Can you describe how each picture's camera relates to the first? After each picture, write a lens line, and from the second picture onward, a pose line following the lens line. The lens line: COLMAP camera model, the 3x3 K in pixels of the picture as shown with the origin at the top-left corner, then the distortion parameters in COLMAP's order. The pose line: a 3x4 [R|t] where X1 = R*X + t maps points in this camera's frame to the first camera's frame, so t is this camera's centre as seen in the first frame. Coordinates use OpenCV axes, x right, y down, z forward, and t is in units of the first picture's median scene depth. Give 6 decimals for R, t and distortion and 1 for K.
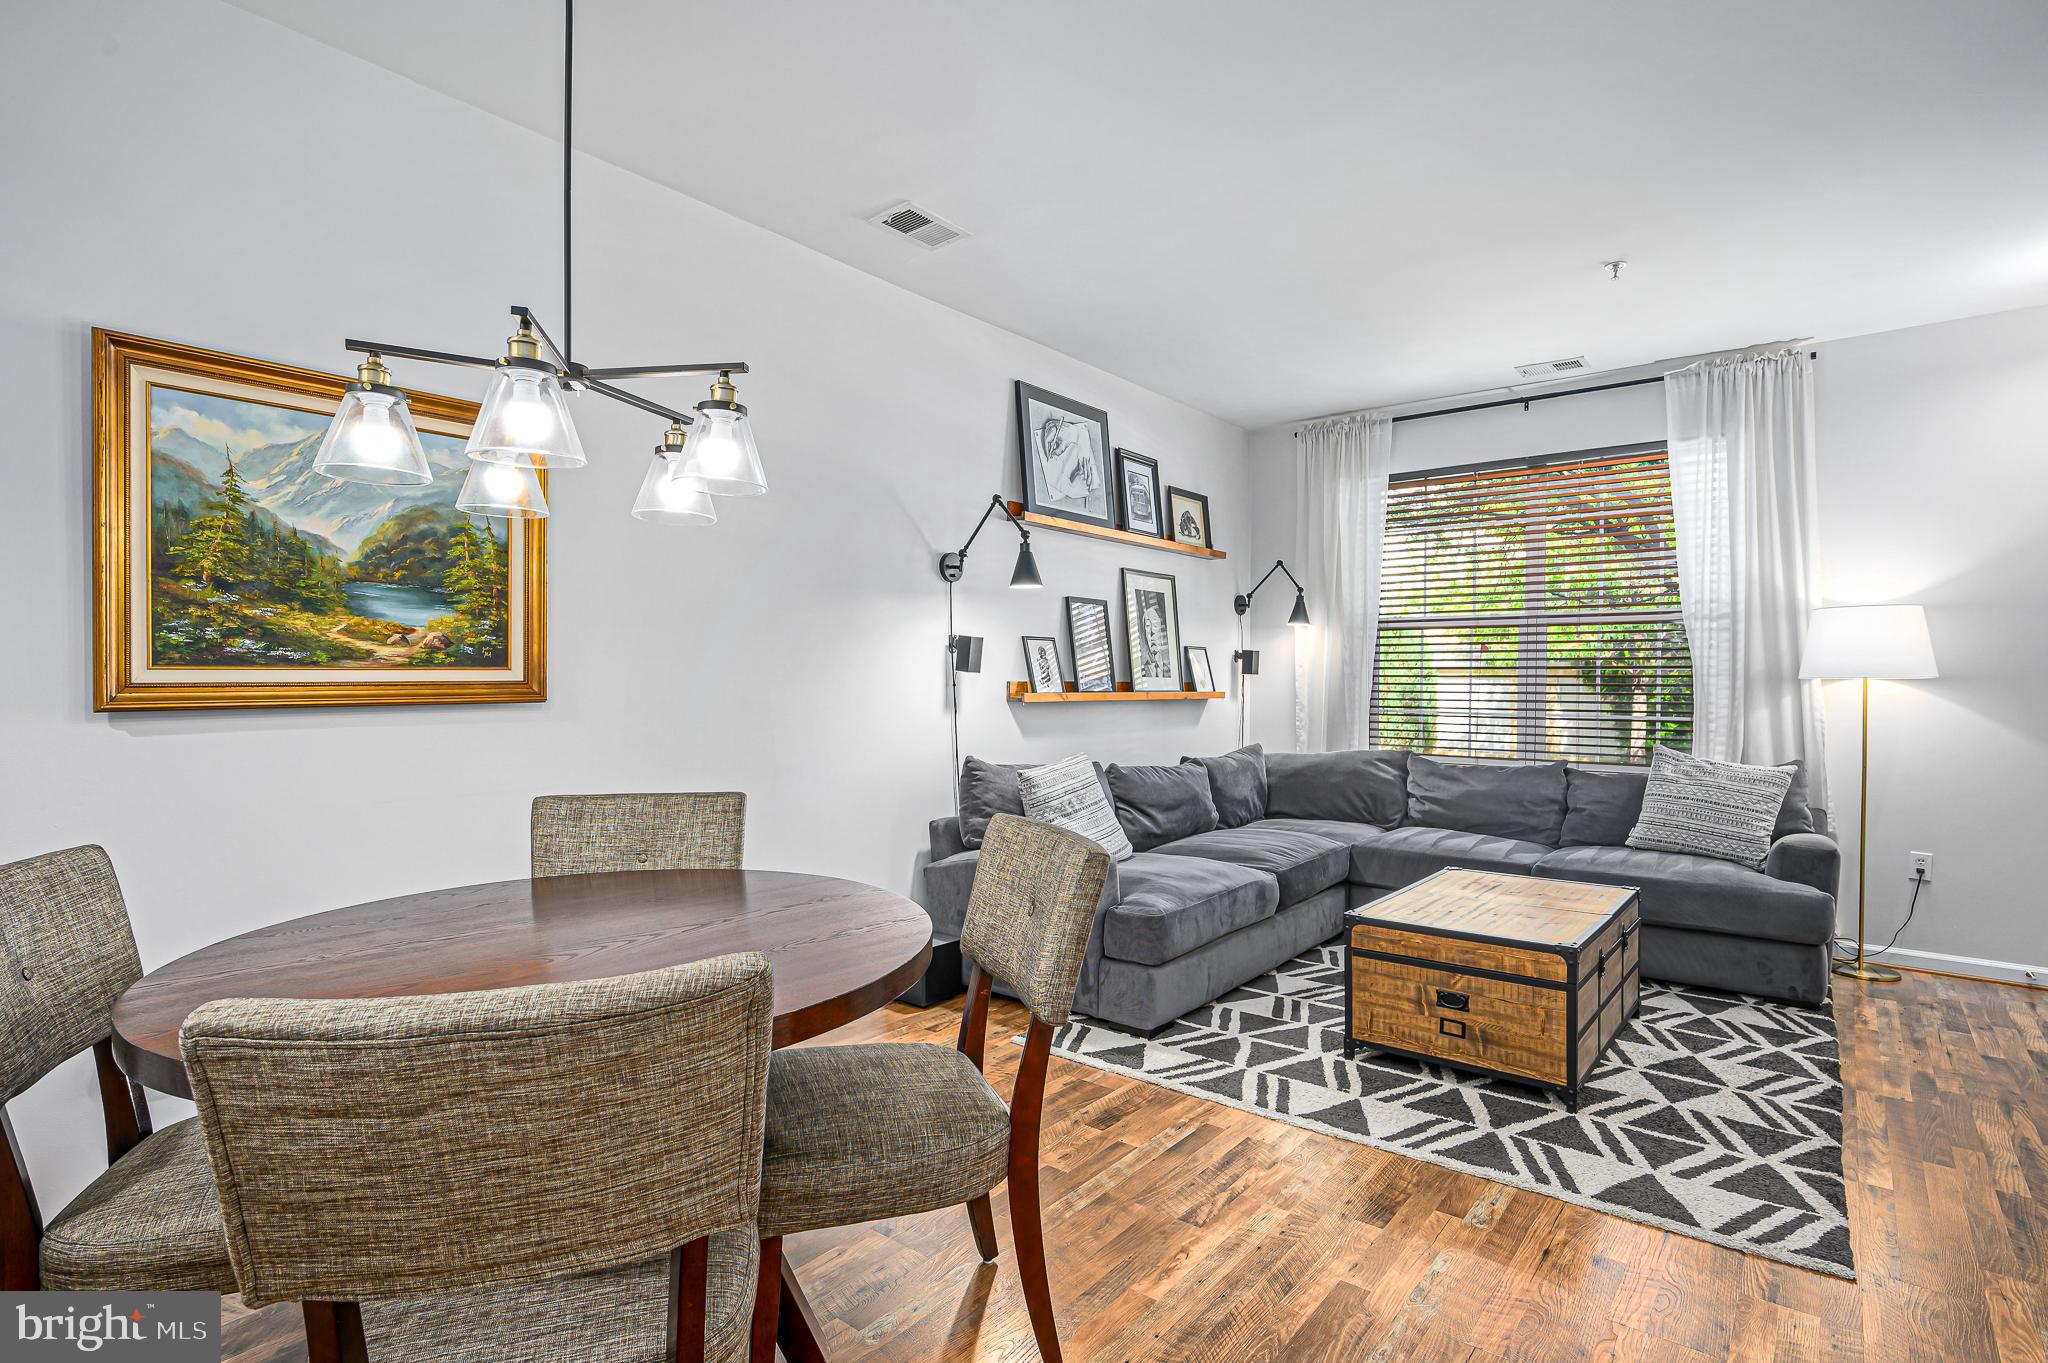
lens RADIAL K [[1013.4, 0, 1035.1], [0, 1013.4, 688.4], [0, 0, 1]] dist [-0.001089, -0.000690]
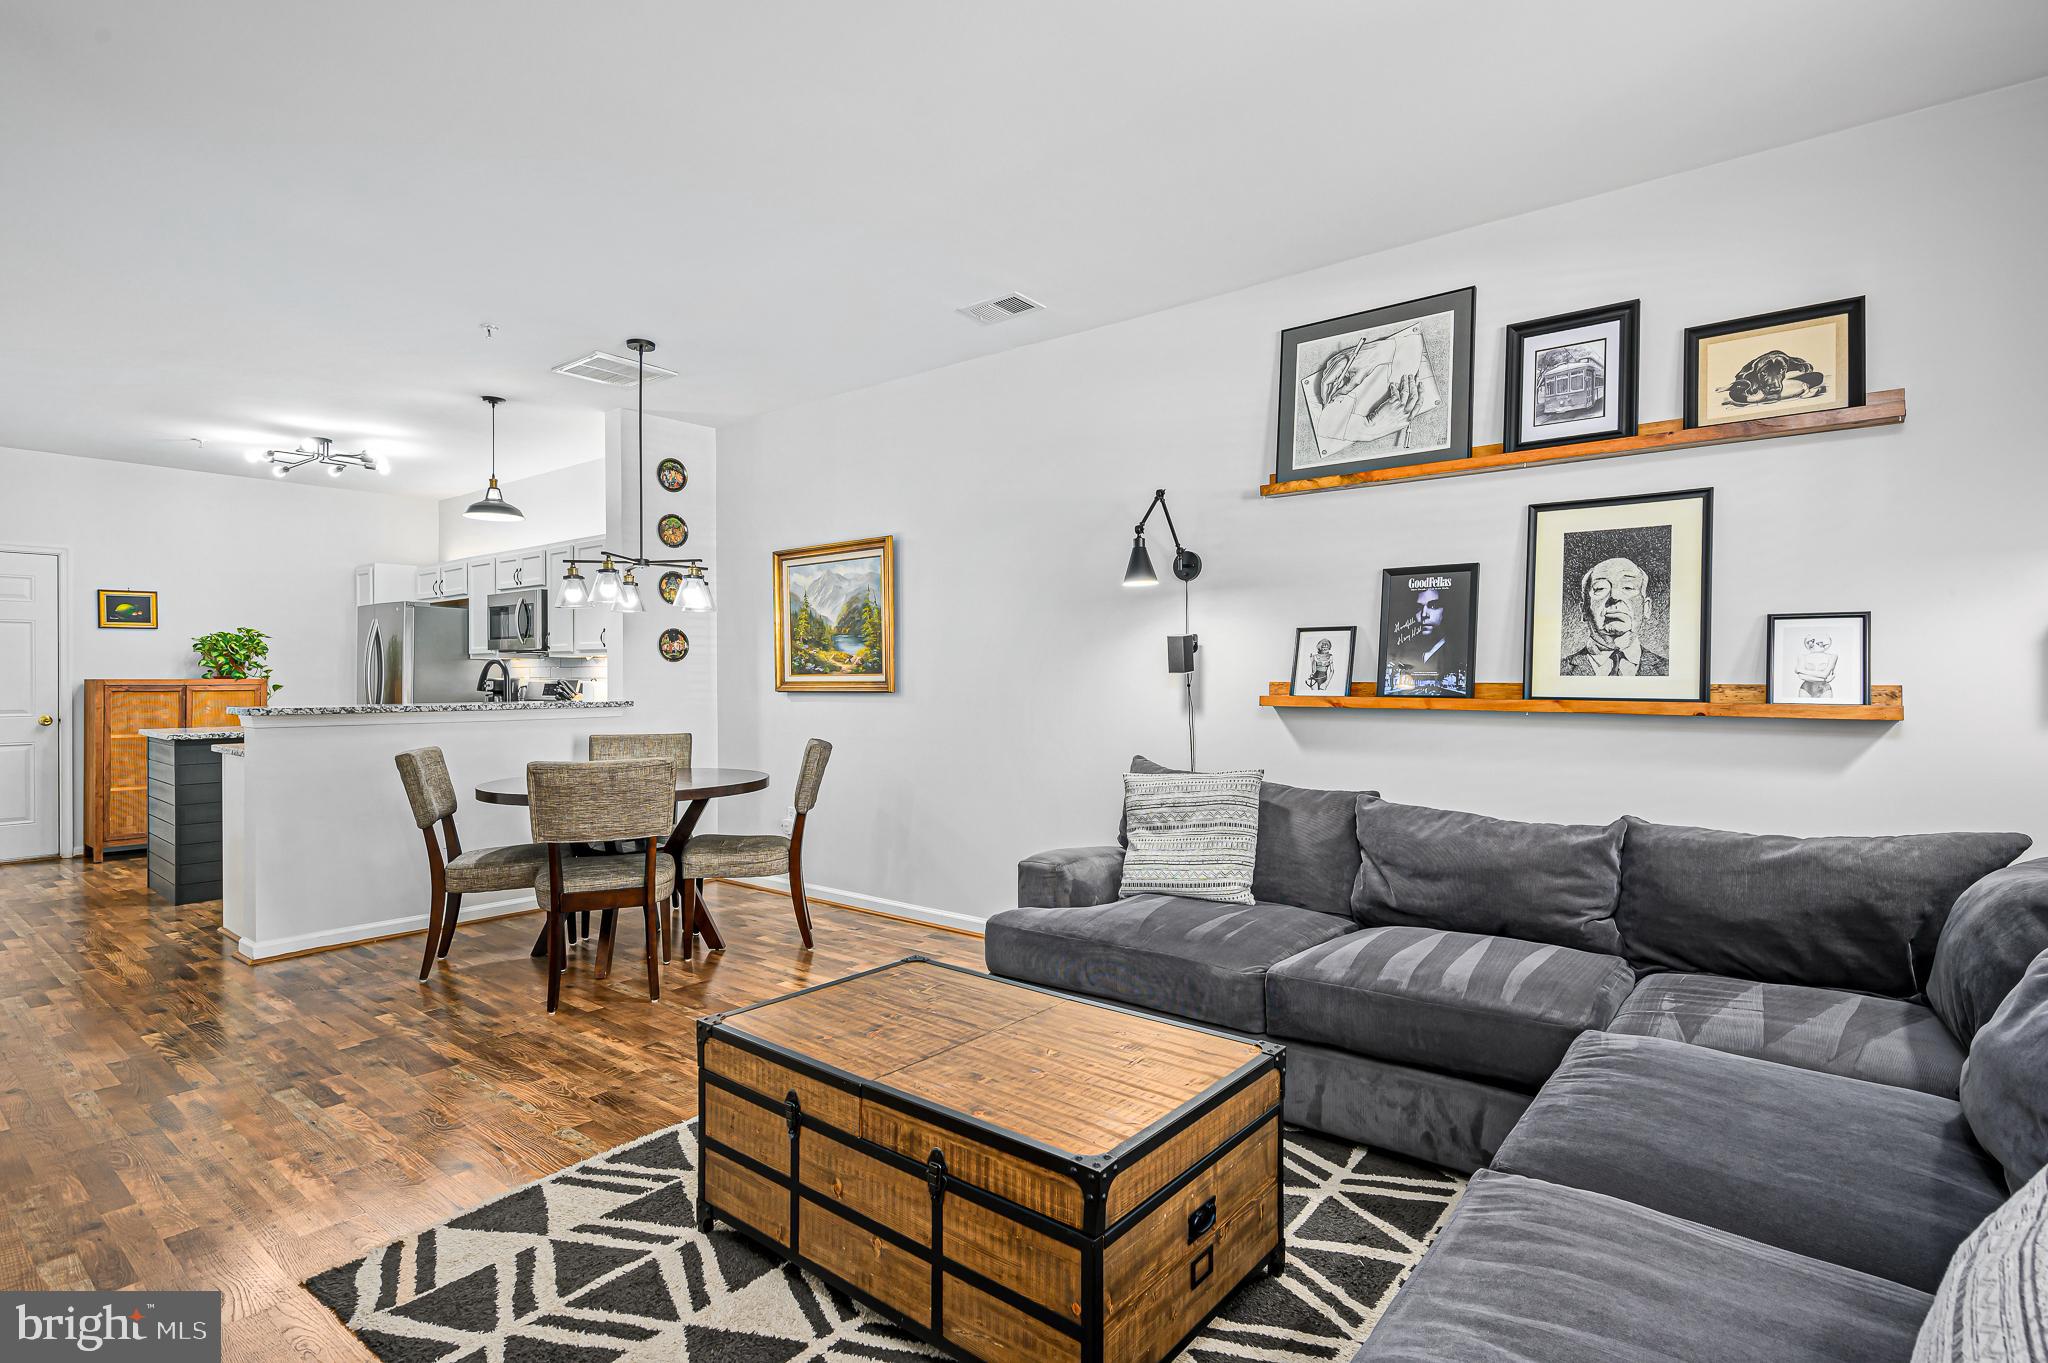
lens RADIAL K [[997.2, 0, 1026.4], [0, 997.2, 672.7], [0, 0, 1]] dist [0.000618, -0.000234]
pose [[0.002143, -0.006600, -0.999976, 1.218546], [-0.007354, 0.999951, -0.006616, -0.011399], [0.999971, 0.007368, 0.002094, 1.157818]]
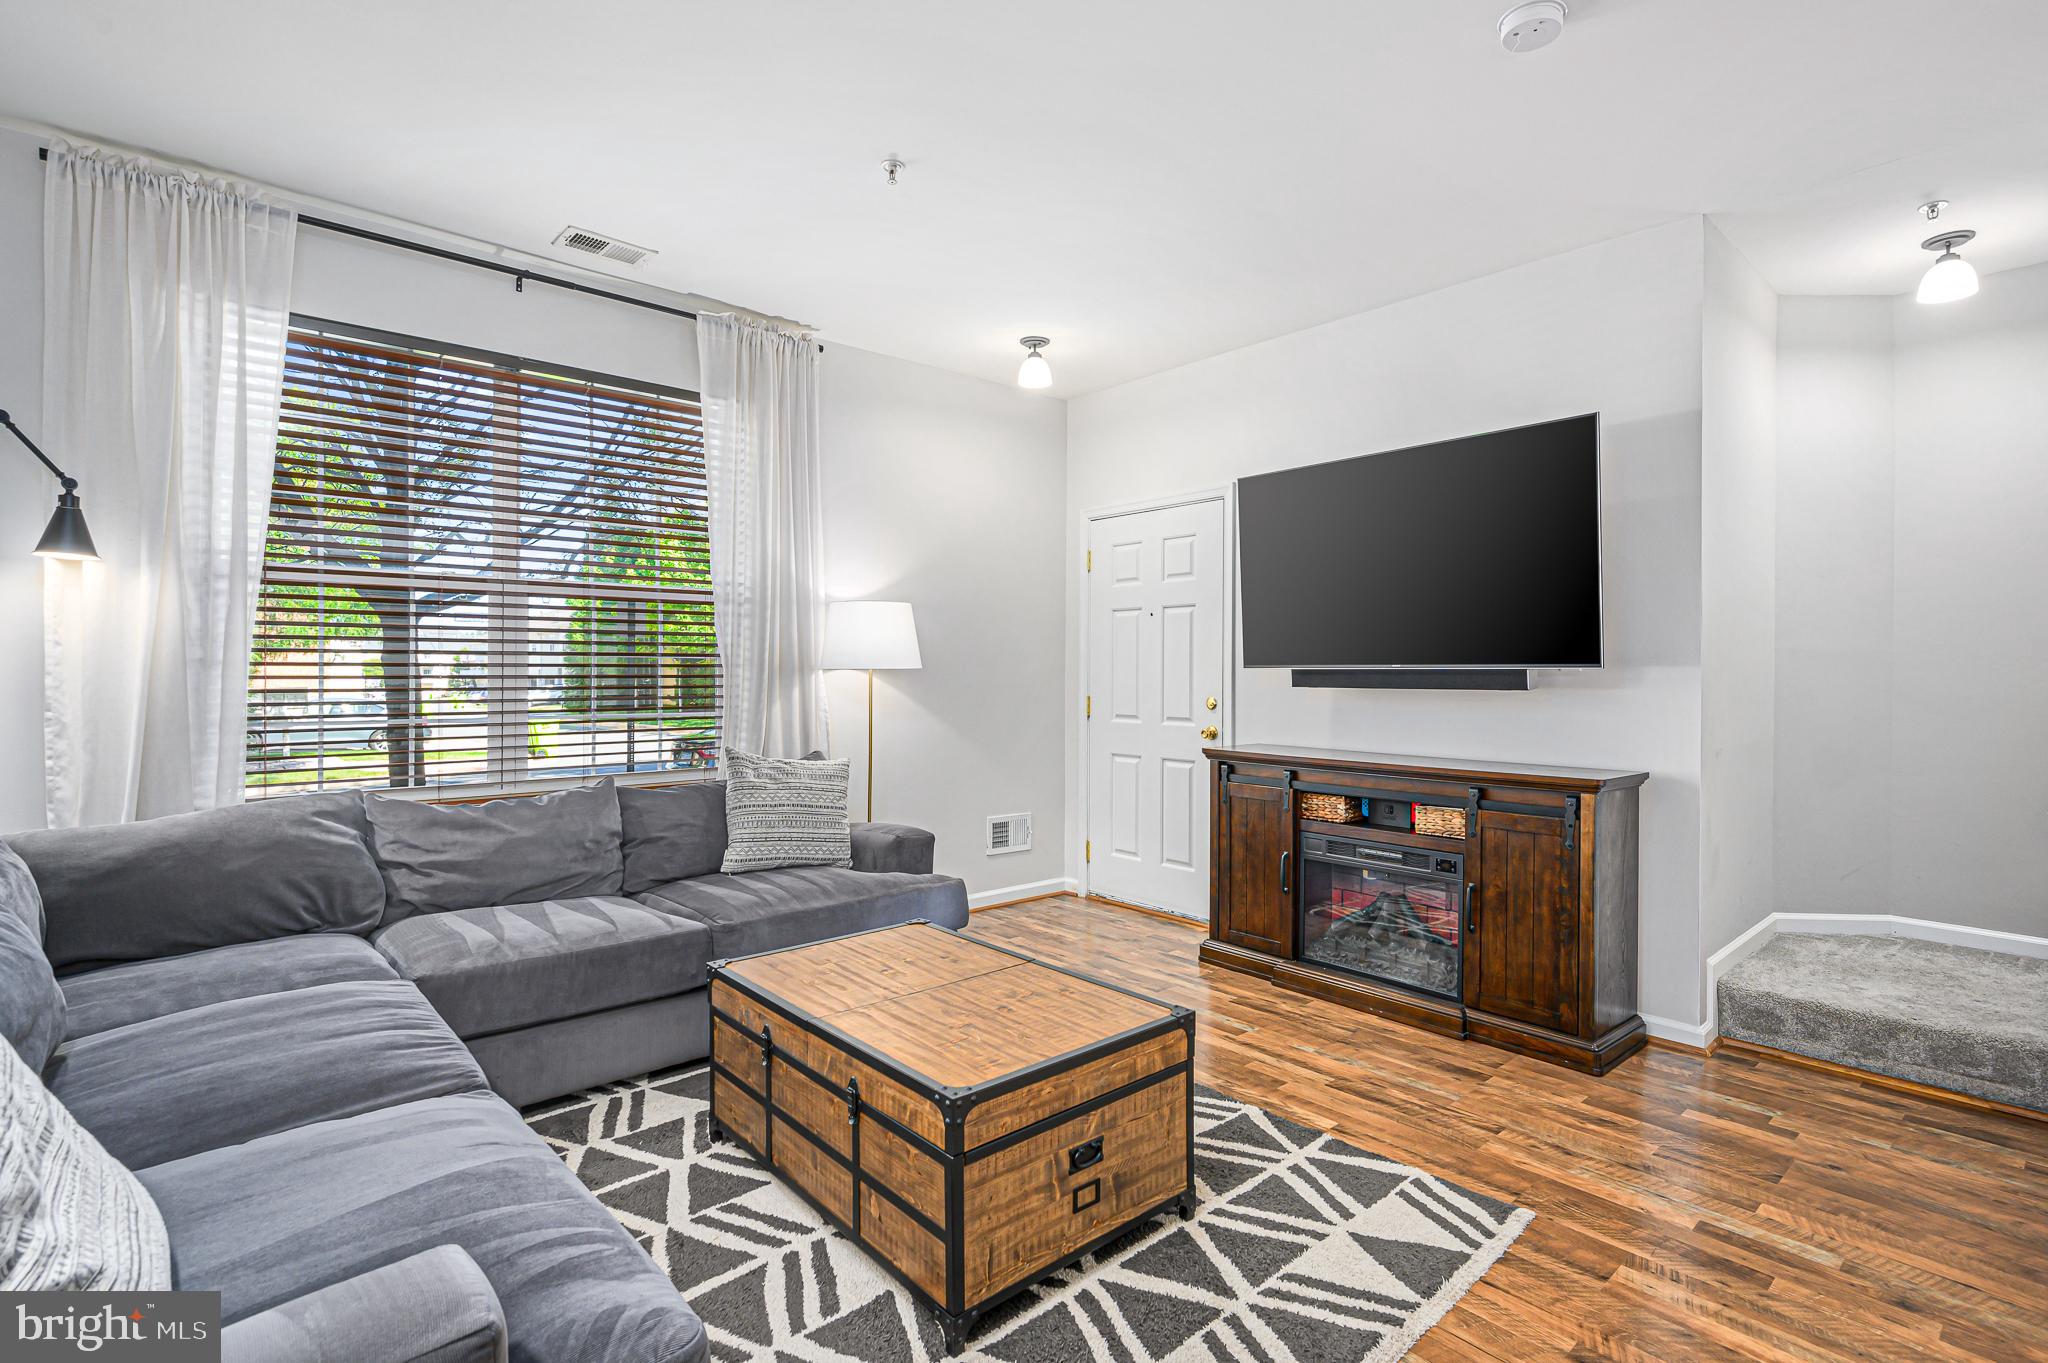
lens RADIAL K [[971.3, 0, 1029.2], [0, 971.3, 682.2], [0, 0, 1]] dist [0.001758, 0.000497]
pose [[0.167453, -0.016542, 0.985741, -0.224160], [0.005424, 0.999860, 0.015858, -0.016388], [-0.985865, 0.002691, 0.167519, 0.923841]]
